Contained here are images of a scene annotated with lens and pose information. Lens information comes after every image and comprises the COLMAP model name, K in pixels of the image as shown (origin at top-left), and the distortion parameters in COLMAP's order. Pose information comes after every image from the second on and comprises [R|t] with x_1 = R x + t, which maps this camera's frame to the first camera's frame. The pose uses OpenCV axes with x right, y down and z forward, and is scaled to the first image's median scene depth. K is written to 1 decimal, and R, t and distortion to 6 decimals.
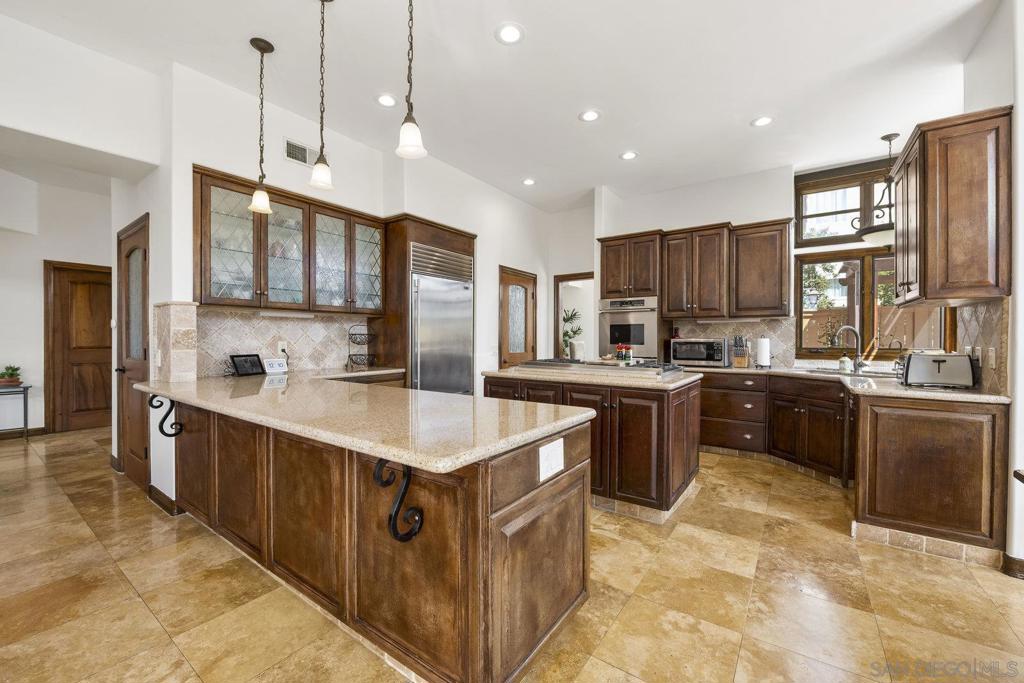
lens RADIAL K [[408.2, 0, 509.4], [0, 408.2, 340.8], [0, 0, 1]] dist [-0.014240, 0.000198]
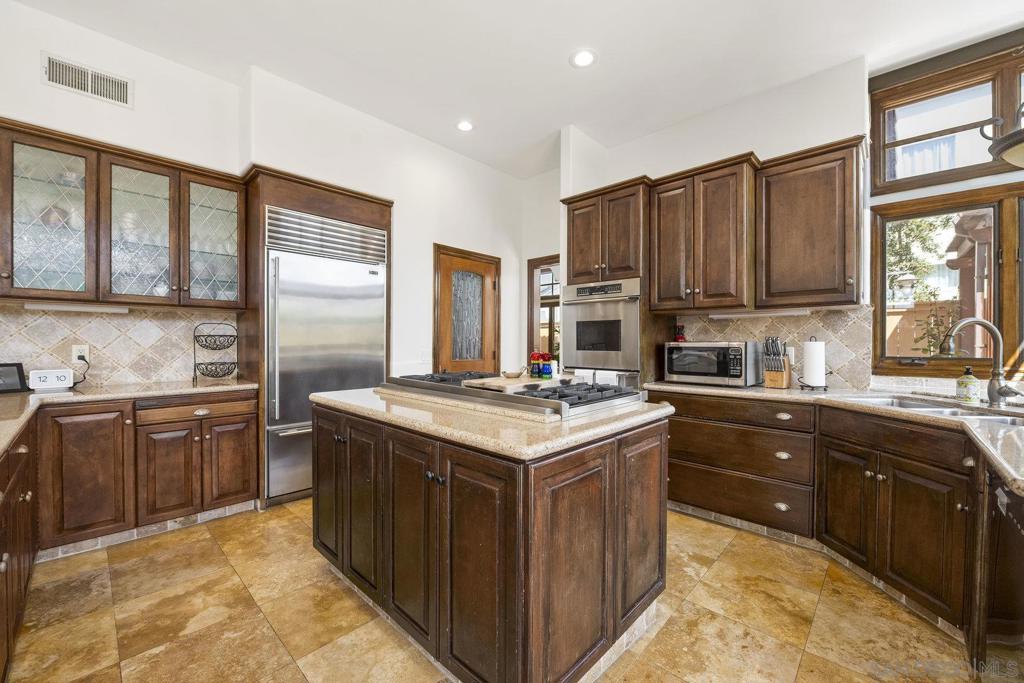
lens RADIAL K [[408.2, 0, 510.2], [0, 408.2, 341.9], [0, 0, 1]] dist [-0.014240, 0.000198]
pose [[0.990568, 0.000864, -0.137017, 0.264097], [-0.001567, 0.999986, -0.005027, -0.001665], [0.137011, 0.005194, 0.990556, 0.343497]]
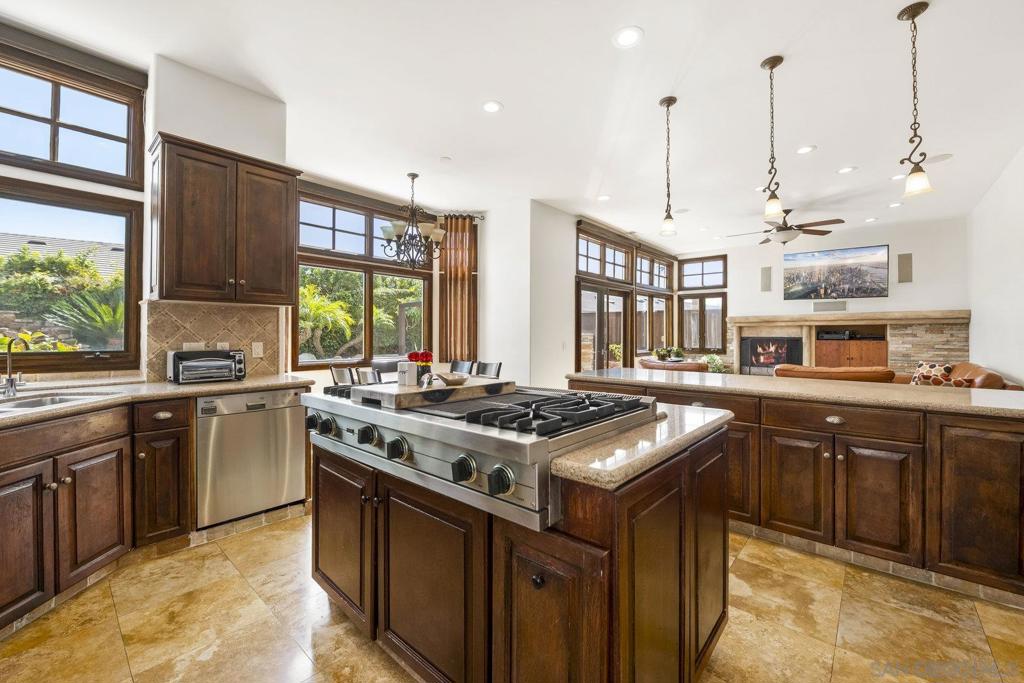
lens RADIAL K [[408.2, 0, 515.5], [0, 408.2, 333.0], [0, 0, 1]] dist [-0.014240, 0.000198]
pose [[-0.995189, -0.004333, 0.097876, 0.104866], [-0.004196, 0.999990, 0.001601, -0.010747], [-0.097882, 0.001183, -0.995197, 1.212235]]
